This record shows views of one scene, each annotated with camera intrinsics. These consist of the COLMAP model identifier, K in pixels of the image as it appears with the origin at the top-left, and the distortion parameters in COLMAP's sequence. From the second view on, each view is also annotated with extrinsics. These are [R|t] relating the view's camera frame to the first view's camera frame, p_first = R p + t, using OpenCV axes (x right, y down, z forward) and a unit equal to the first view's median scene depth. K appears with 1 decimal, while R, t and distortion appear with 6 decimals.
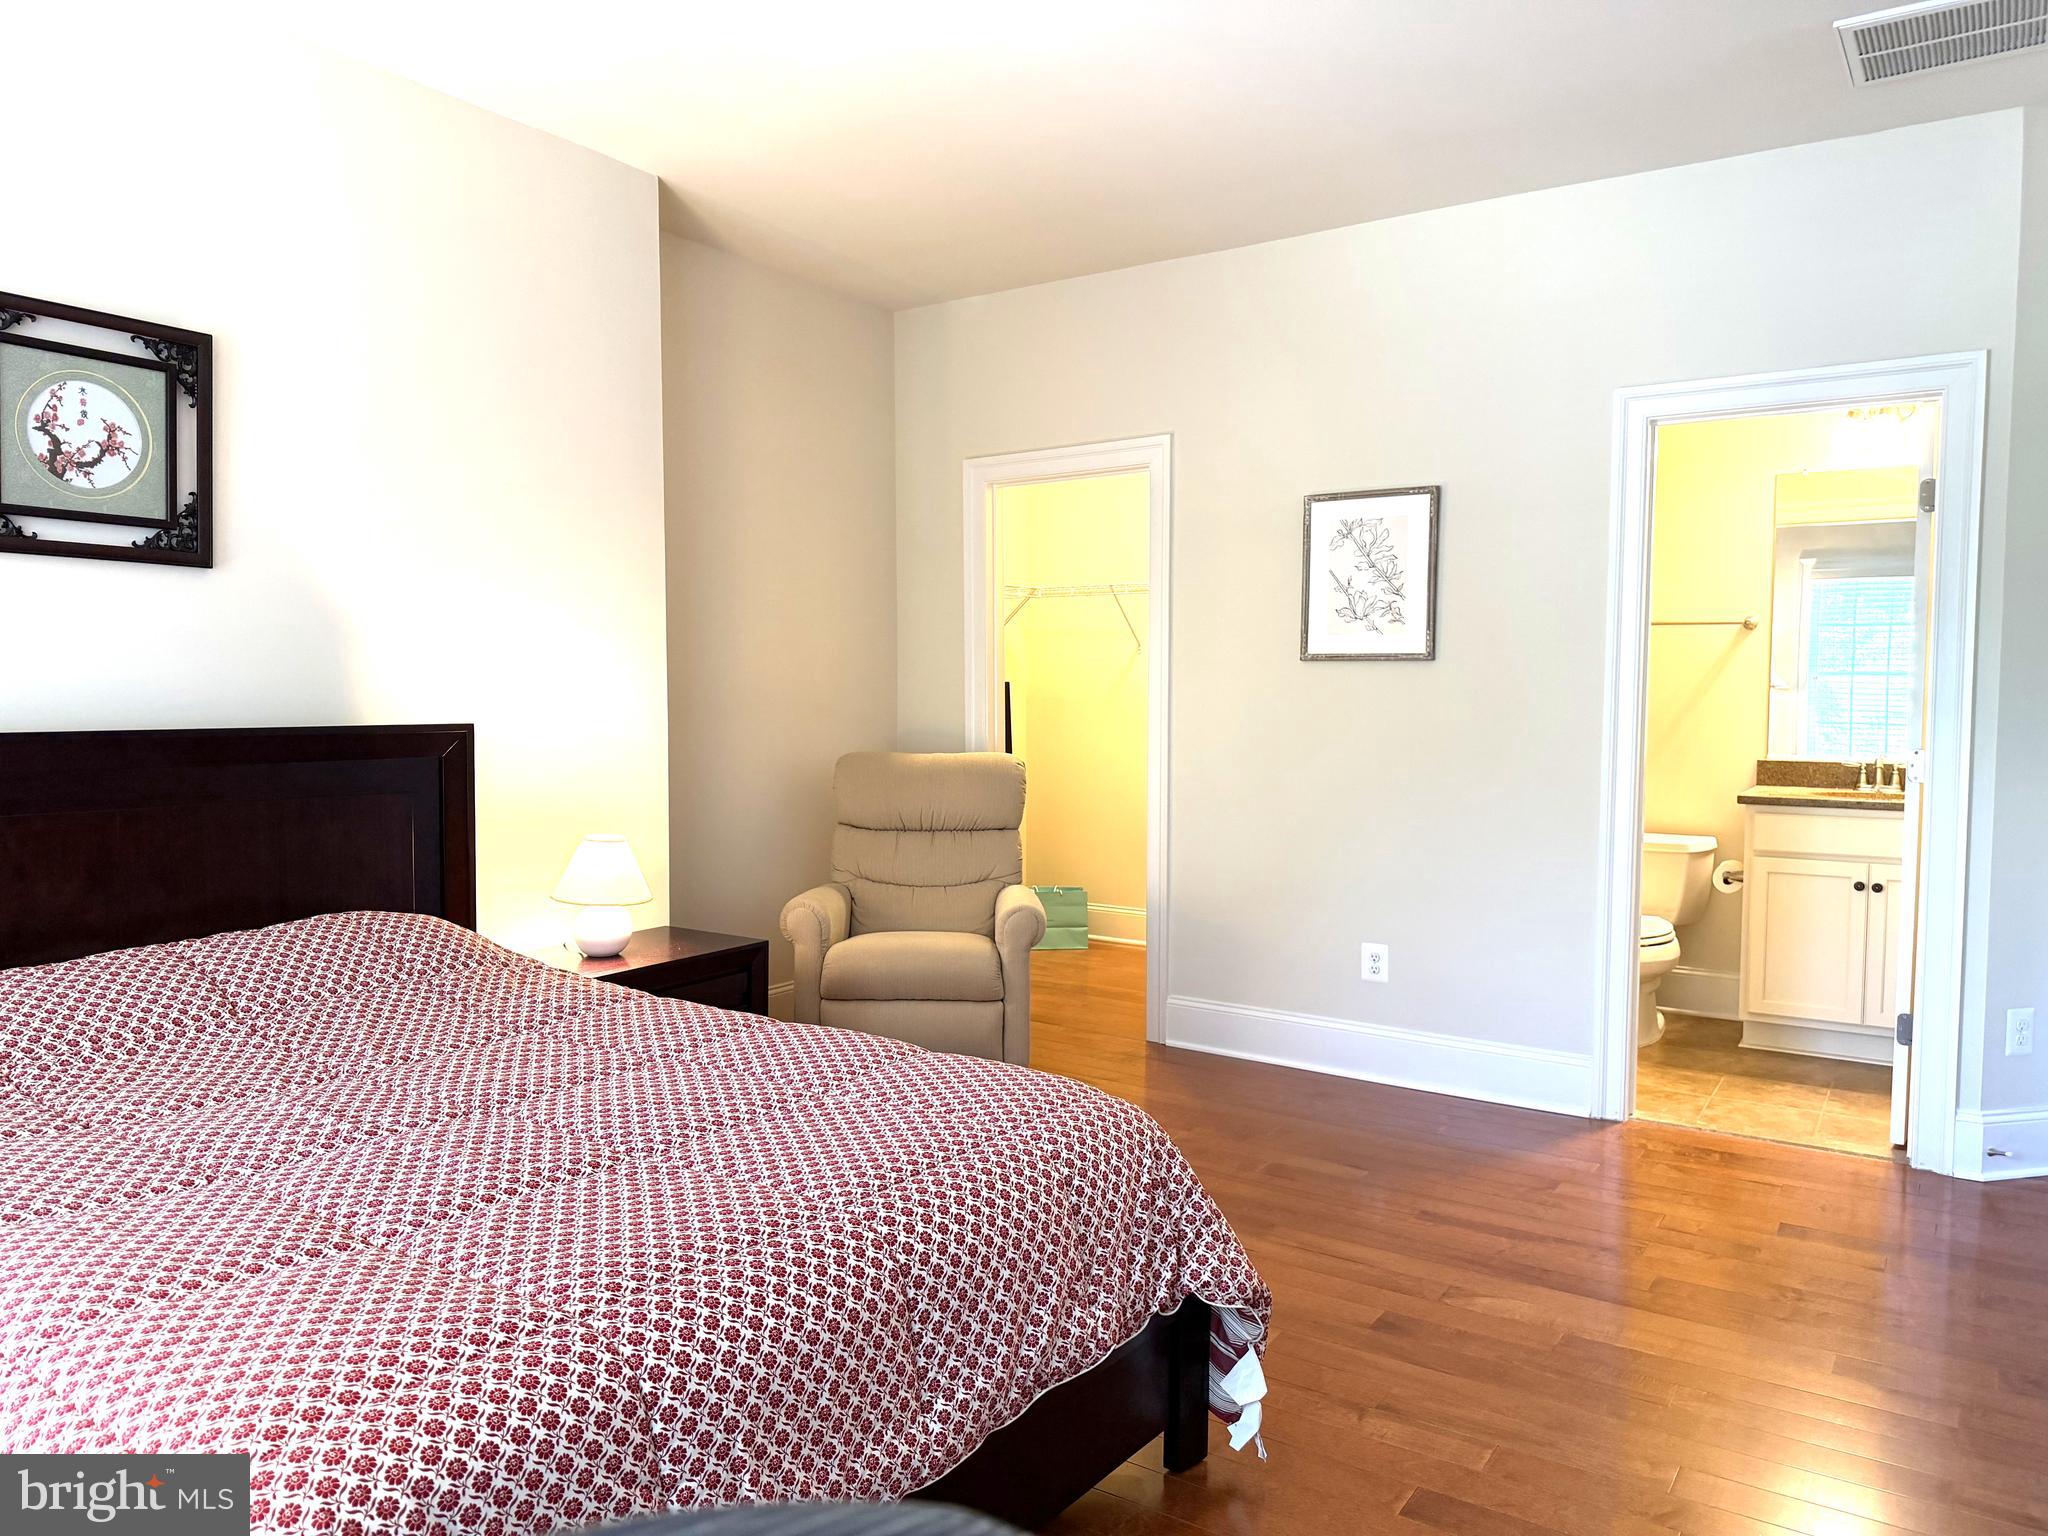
lens RADIAL K [[1441.8, 0, 1025.3], [0, 1441.8, 765.9], [0, 0, 1]] dist [-0.001615, -0.002408]
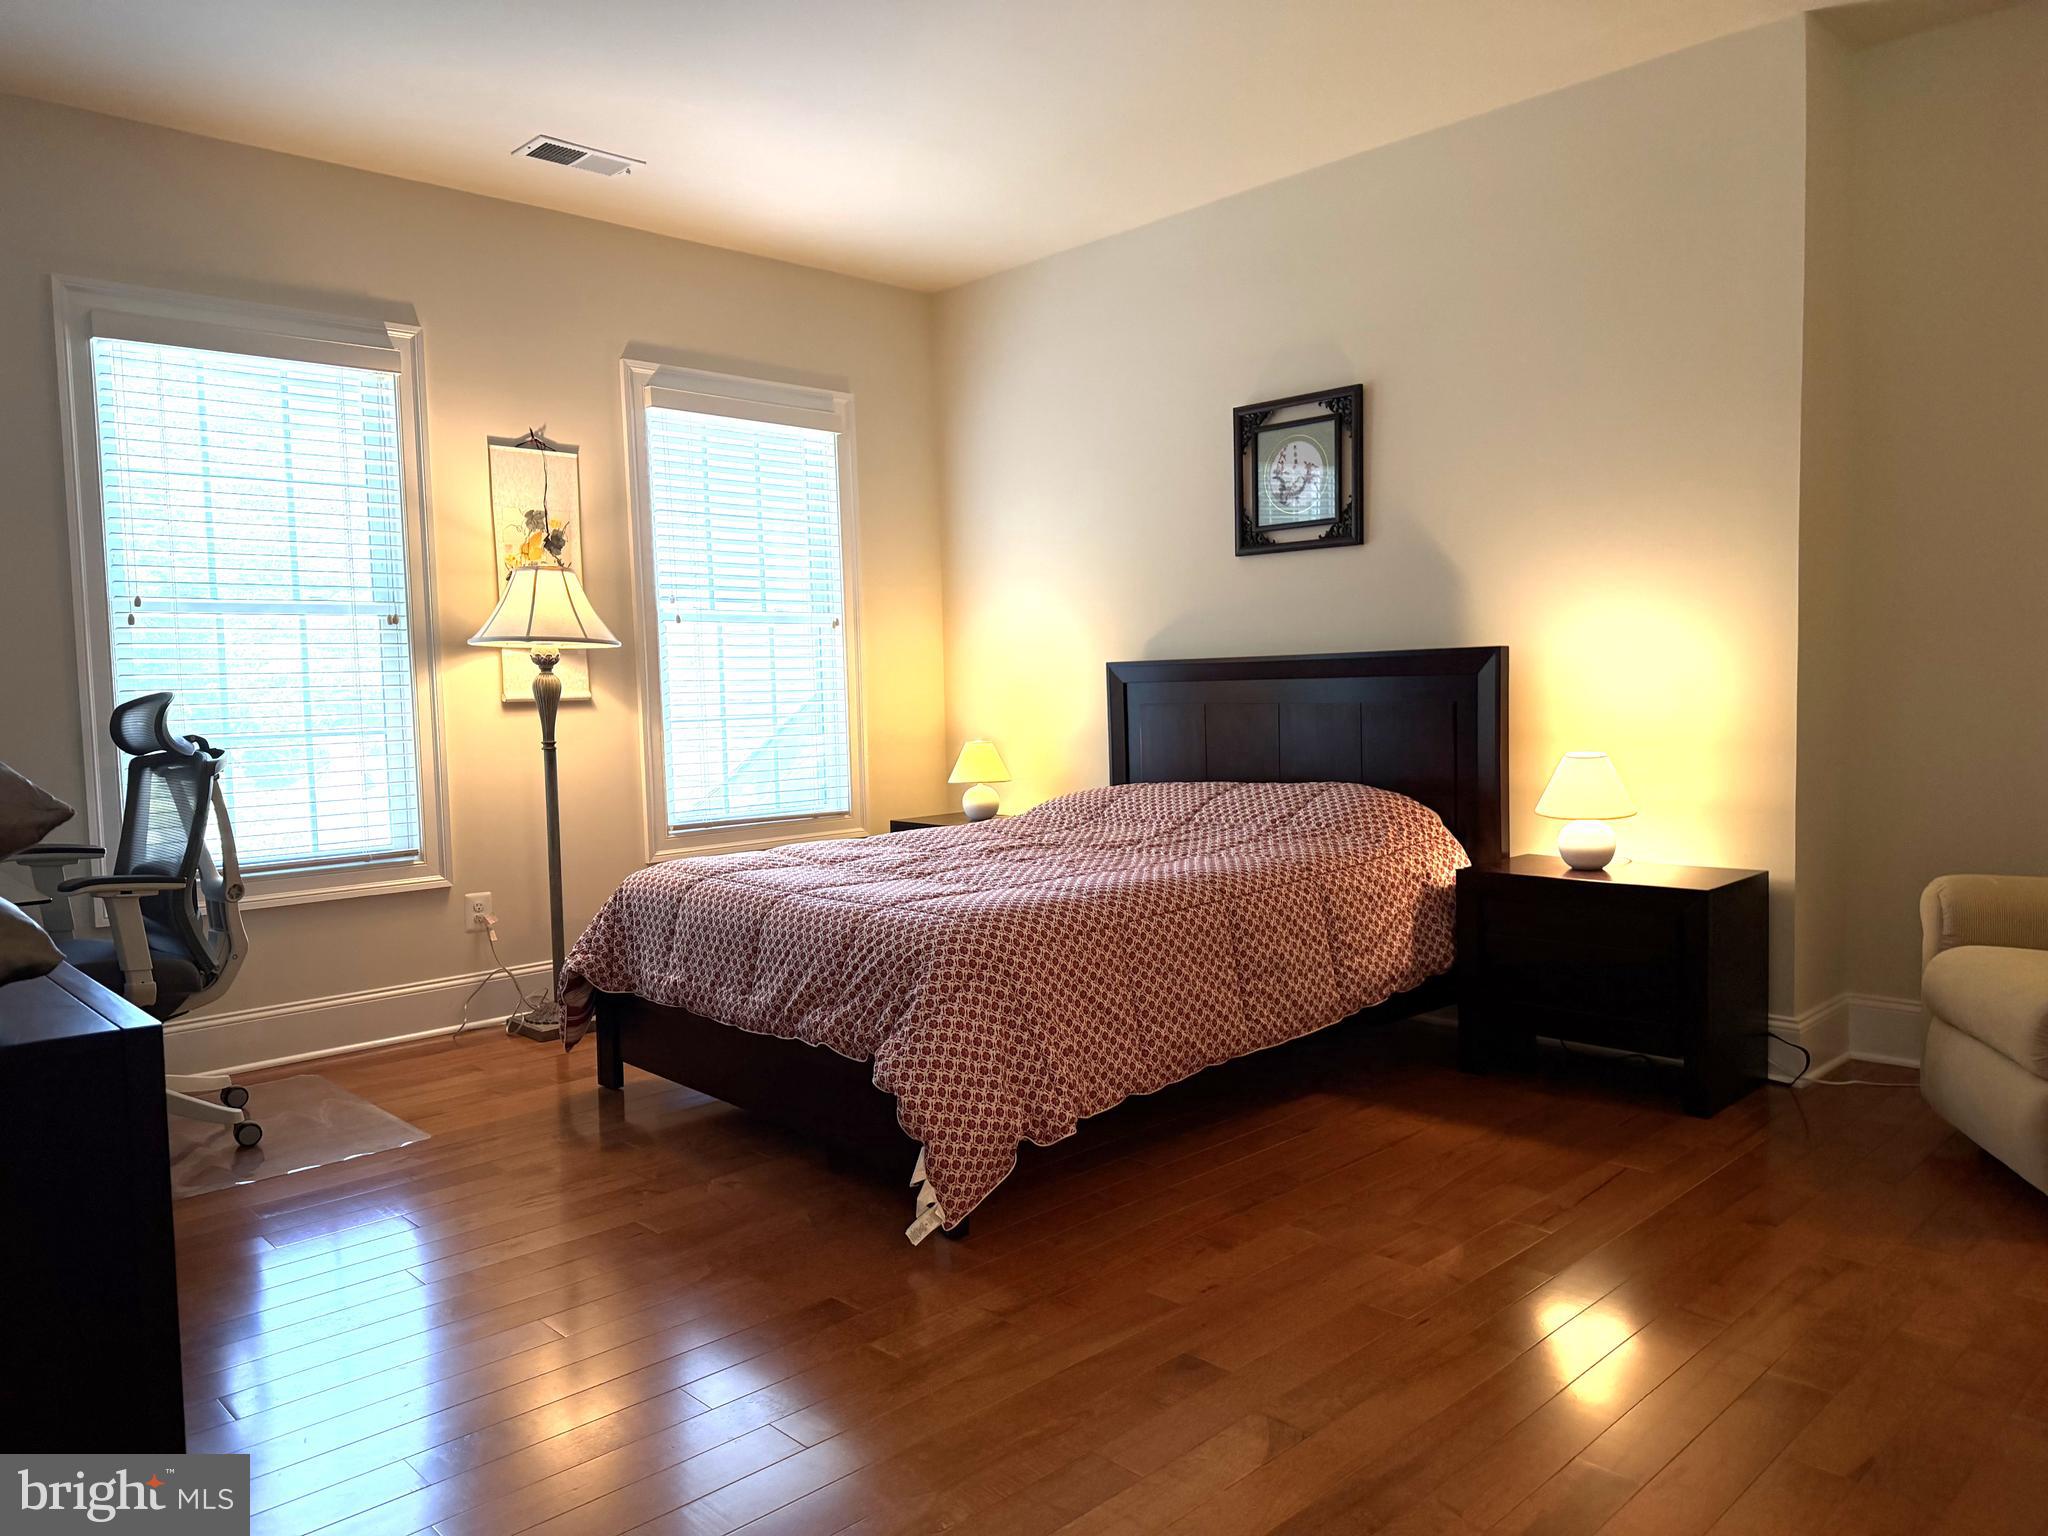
lens RADIAL K [[1441.8, 0, 1017.6], [0, 1441.8, 782.4], [0, 0, 1]] dist [-0.001615, -0.002408]
pose [[-0.215244, 0.072081, -0.973896, 1.013007], [-0.020695, 0.996712, 0.078343, -0.003335], [0.976341, 0.037018, -0.213045, 1.034354]]
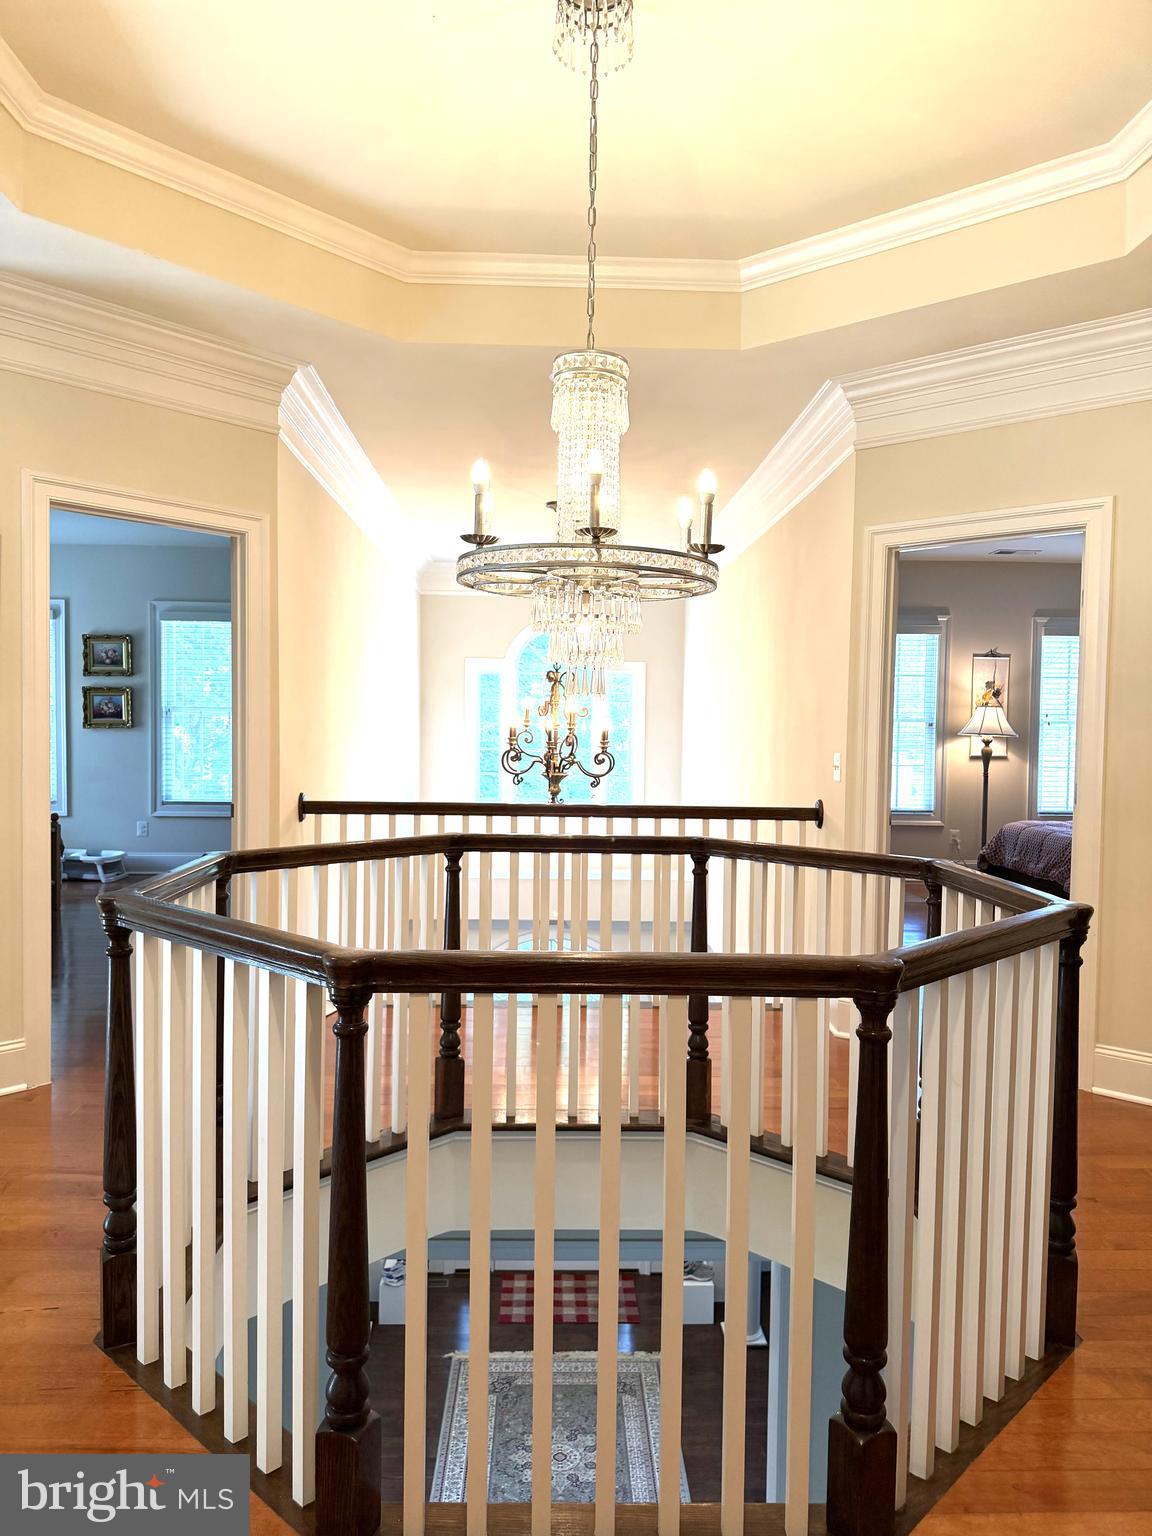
lens RADIAL K [[1081.3, 0, 568.1], [0, 1081.3, 774.4], [0, 0, 1]] dist [-0.001615, -0.002408]
pose [[-0.820459, 0.007003, -0.571663, 2.293863], [-0.045702, 0.995922, 0.077792, -0.092736], [0.569876, 0.089951, -0.816792, 2.016795]]
